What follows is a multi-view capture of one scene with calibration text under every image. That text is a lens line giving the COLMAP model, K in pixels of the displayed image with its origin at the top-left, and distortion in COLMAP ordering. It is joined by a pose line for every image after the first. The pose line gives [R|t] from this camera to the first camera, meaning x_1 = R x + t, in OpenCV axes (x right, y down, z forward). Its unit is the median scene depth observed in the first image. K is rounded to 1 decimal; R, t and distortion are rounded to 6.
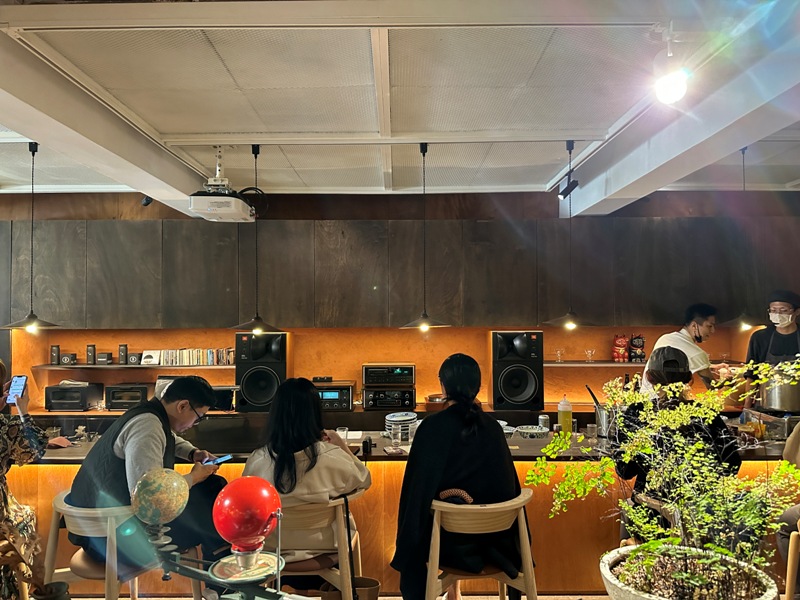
lens RADIAL K [[558.0, 0, 400.0], [0, 558.0, 300.0], [0, 0, 1]] dist [0.031130, -0.002145]
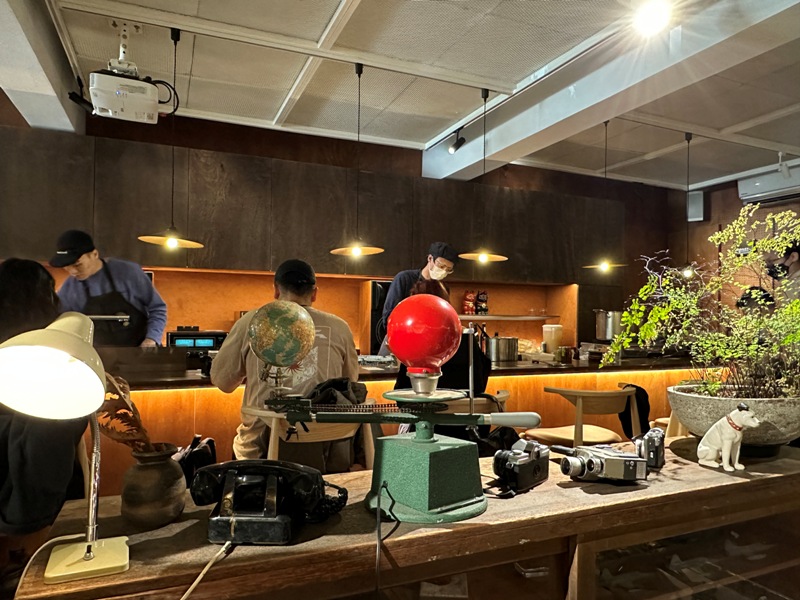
lens RADIAL K [[535.9, 0, 400.6], [0, 535.9, 313.7], [0, 0, 1]] dist [0.003281, -0.035068]
pose [[0.920455, 0.014733, 0.390570, -0.173229], [-0.029475, 0.999060, 0.031778, 0.086067], [-0.389735, -0.040762, 0.920024, 0.063300]]
